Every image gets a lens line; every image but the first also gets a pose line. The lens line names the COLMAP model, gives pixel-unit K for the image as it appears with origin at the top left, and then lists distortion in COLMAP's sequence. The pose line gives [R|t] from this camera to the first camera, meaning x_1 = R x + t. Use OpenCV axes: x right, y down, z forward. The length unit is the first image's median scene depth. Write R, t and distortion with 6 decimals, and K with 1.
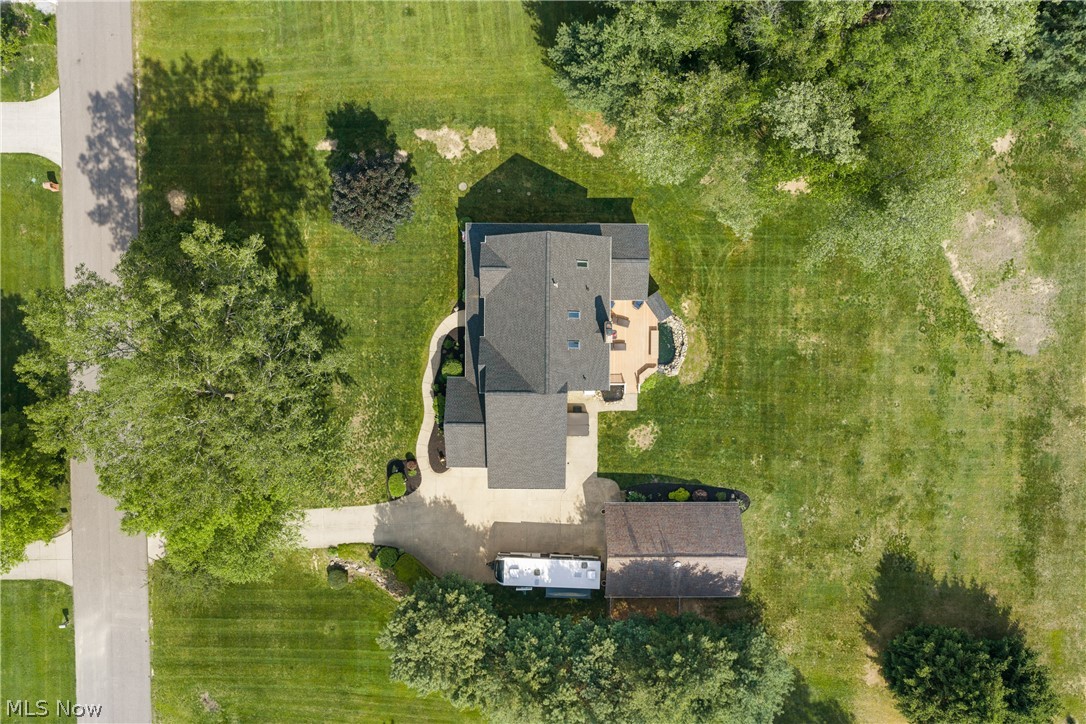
lens RADIAL K [[908.7, 0, 545.3], [0, 908.7, 362.7], [0, 0, 1]] dist [0.012441, -0.020348]
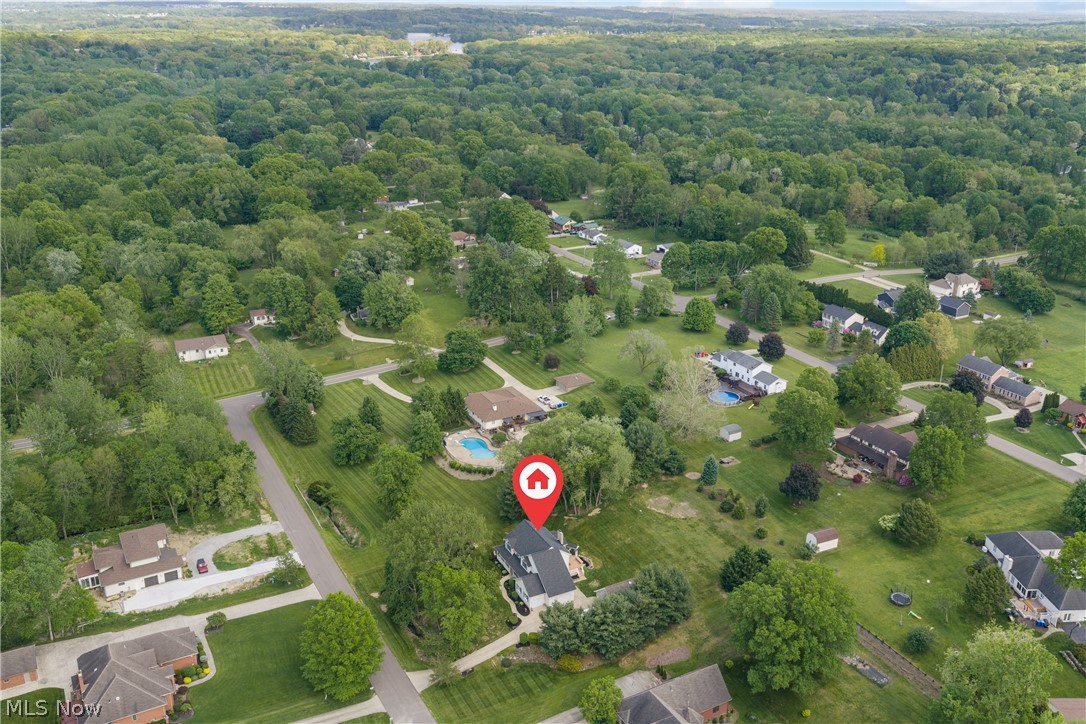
lens RADIAL K [[953.9, 0, 549.4], [0, 953.9, 360.6], [0, 0, 1]] dist [0.015653, -0.010542]
pose [[0.877814, -0.155161, 0.453175, -1.096068], [0.478802, 0.311521, -0.820794, 1.992762], [-0.013818, 0.937486, 0.347748, -0.460350]]
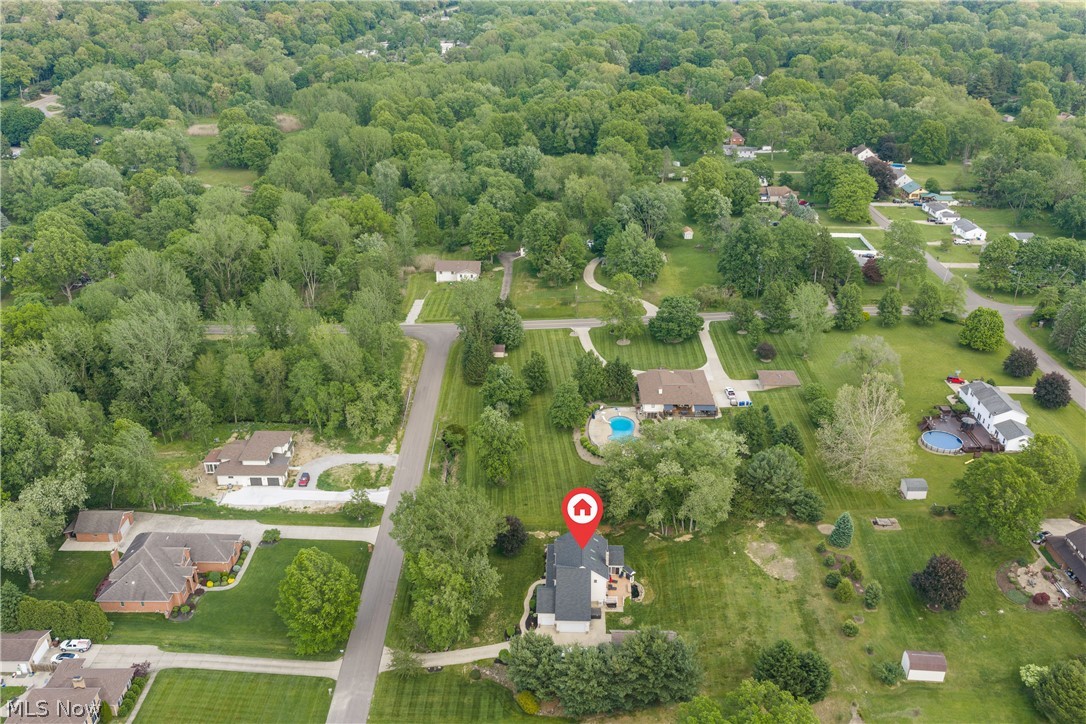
lens RADIAL K [[908.7, 0, 545.3], [0, 908.7, 362.7], [0, 0, 1]] dist [0.012441, -0.020348]
pose [[0.999699, 0.017900, -0.016798, -0.060202], [-0.022878, 0.431374, -0.901883, 1.798593], [-0.008897, 0.901995, 0.431654, -0.476041]]
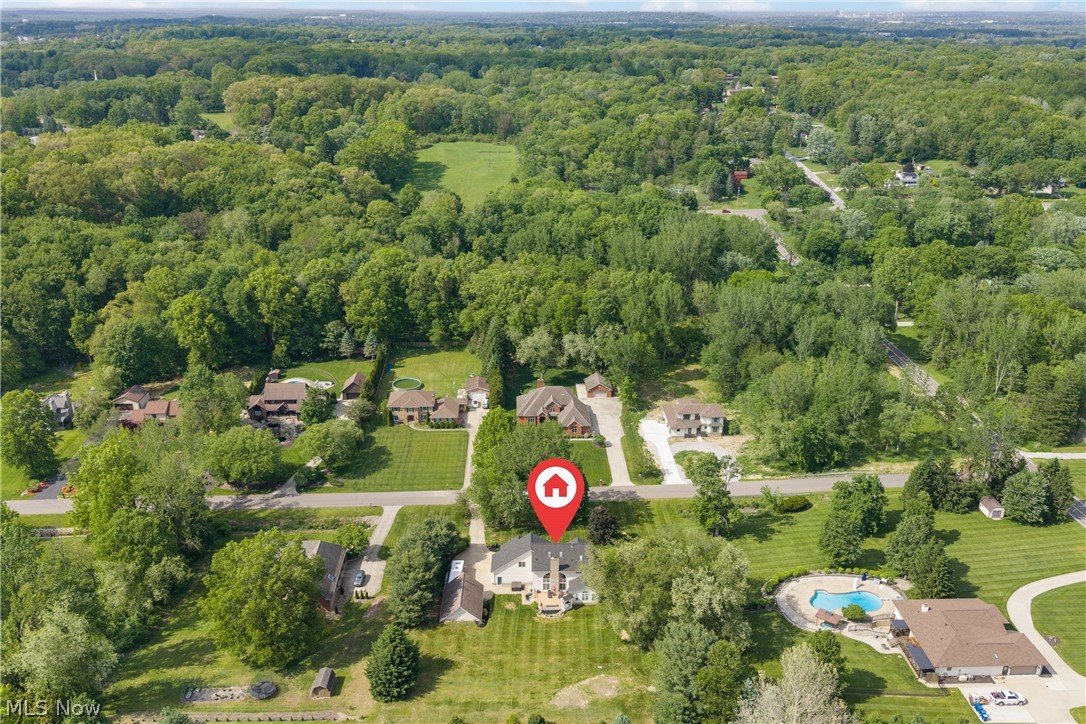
lens RADIAL K [[908.7, 0, 545.3], [0, 908.7, 362.7], [0, 0, 1]] dist [0.012441, -0.020348]
pose [[0.017876, 0.366289, -0.930329, 2.069058], [-0.999824, 0.001210, -0.018735, 0.037038], [-0.005737, 0.930500, 0.366246, -0.417292]]
